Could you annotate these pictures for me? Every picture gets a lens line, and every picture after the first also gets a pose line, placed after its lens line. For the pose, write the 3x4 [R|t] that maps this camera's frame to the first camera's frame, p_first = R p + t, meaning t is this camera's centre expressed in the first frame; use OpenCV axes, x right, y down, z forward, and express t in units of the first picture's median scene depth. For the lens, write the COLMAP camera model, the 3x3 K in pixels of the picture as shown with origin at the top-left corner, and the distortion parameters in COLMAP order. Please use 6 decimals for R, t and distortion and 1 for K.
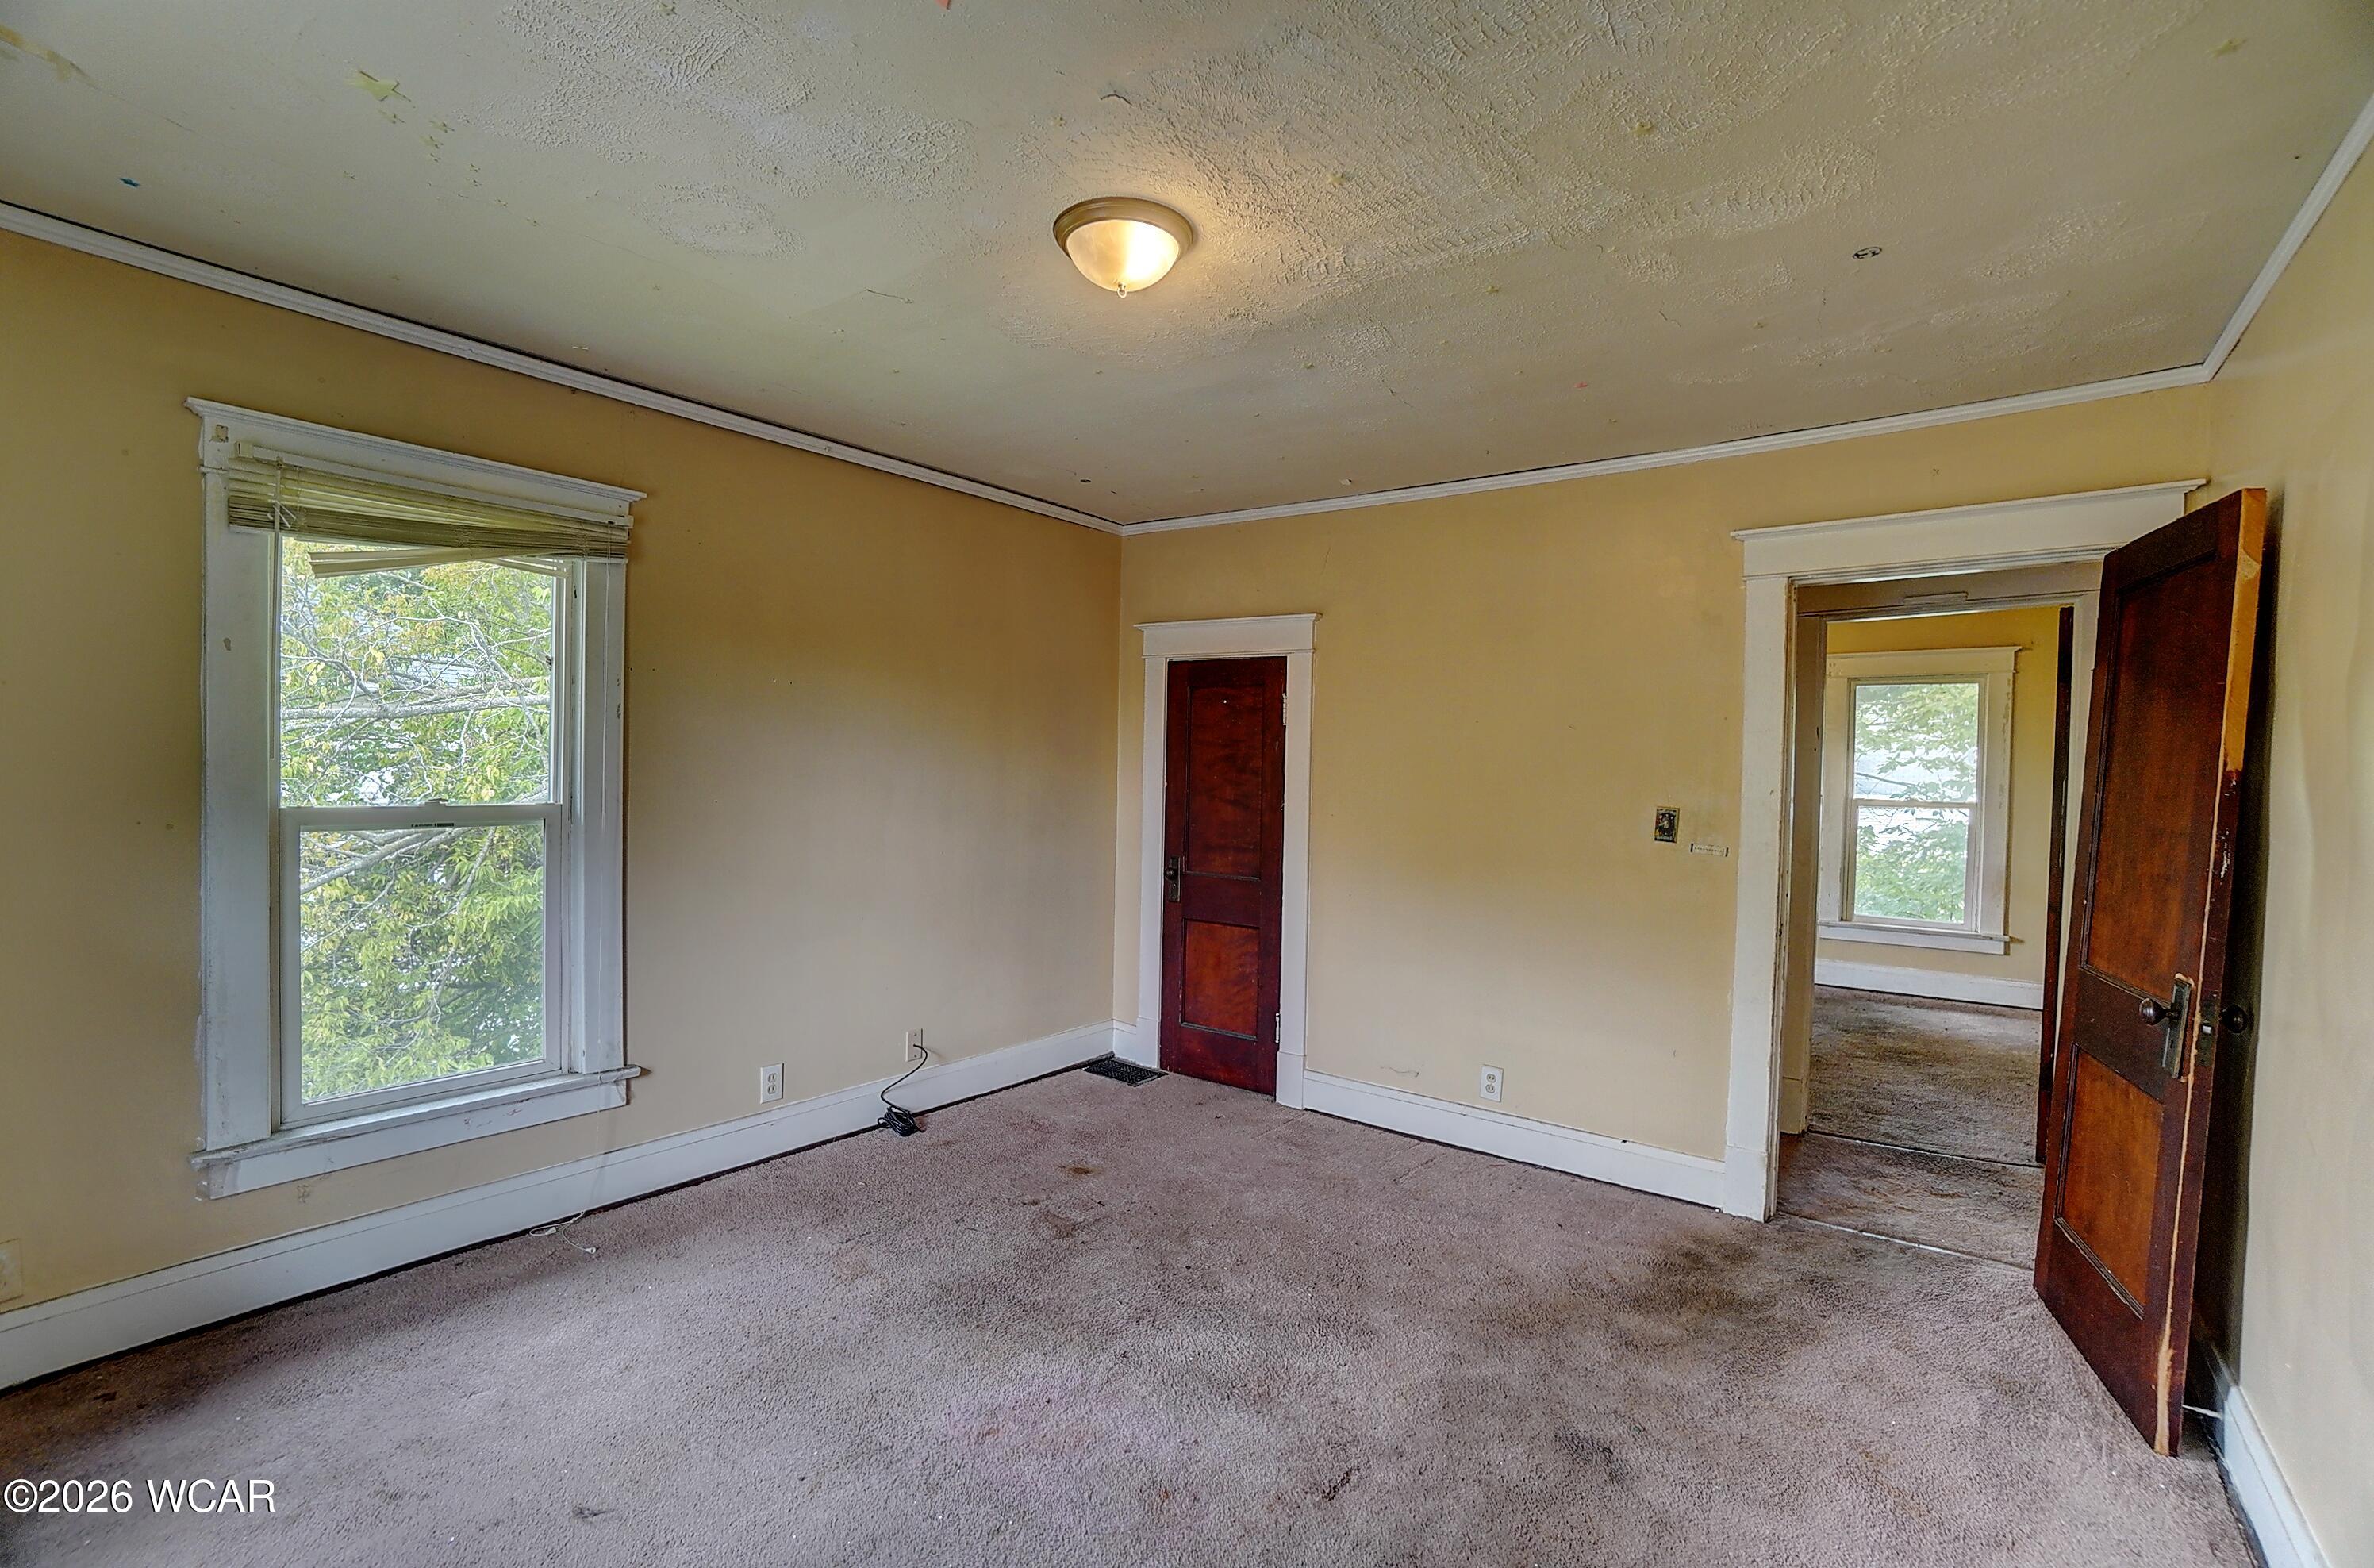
lens RADIAL K [[1041.7, 0, 1160.9], [0, 1041.7, 784.1], [0, 0, 1]] dist [-0.062927, 0.022740]
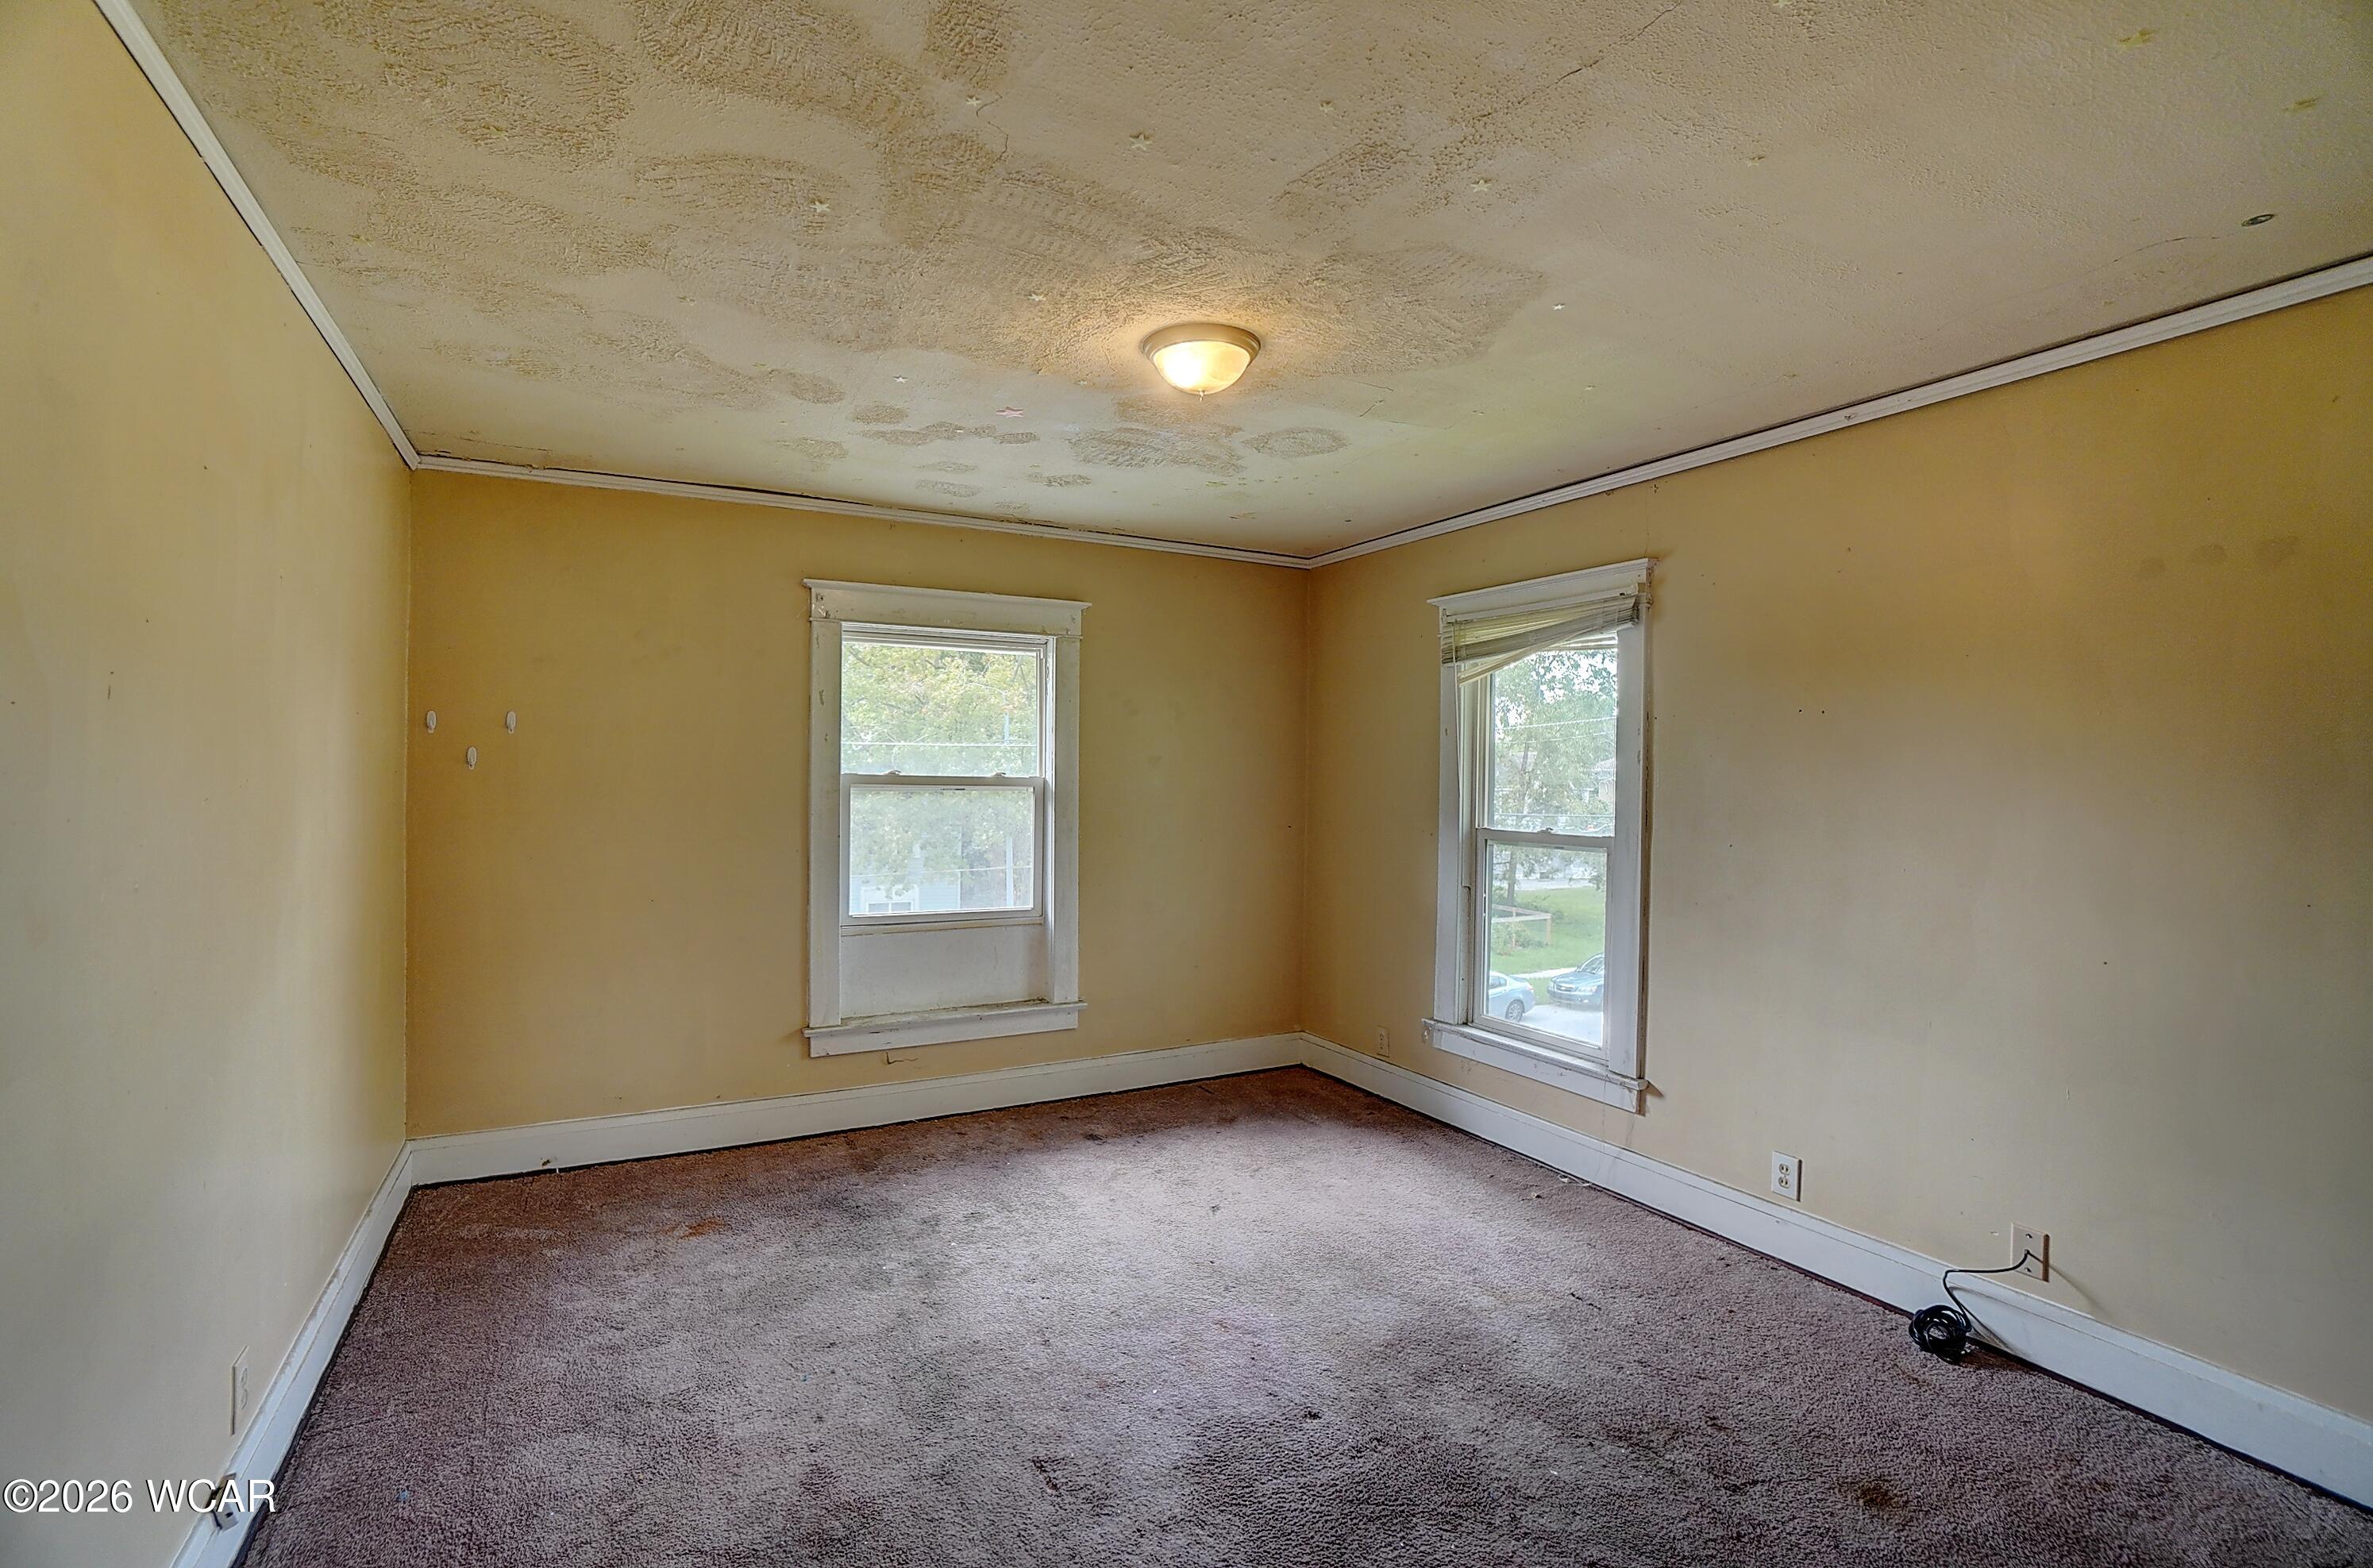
lens RADIAL K [[1041.2, 0, 1160.4], [0, 1041.2, 784.1], [0, 0, 1]] dist [-0.062927, 0.022740]
pose [[-0.385892, -0.018940, -0.922350, 0.754222], [-0.042472, 0.999094, -0.002746, -0.016884], [0.921566, 0.038114, -0.386347, 1.014409]]
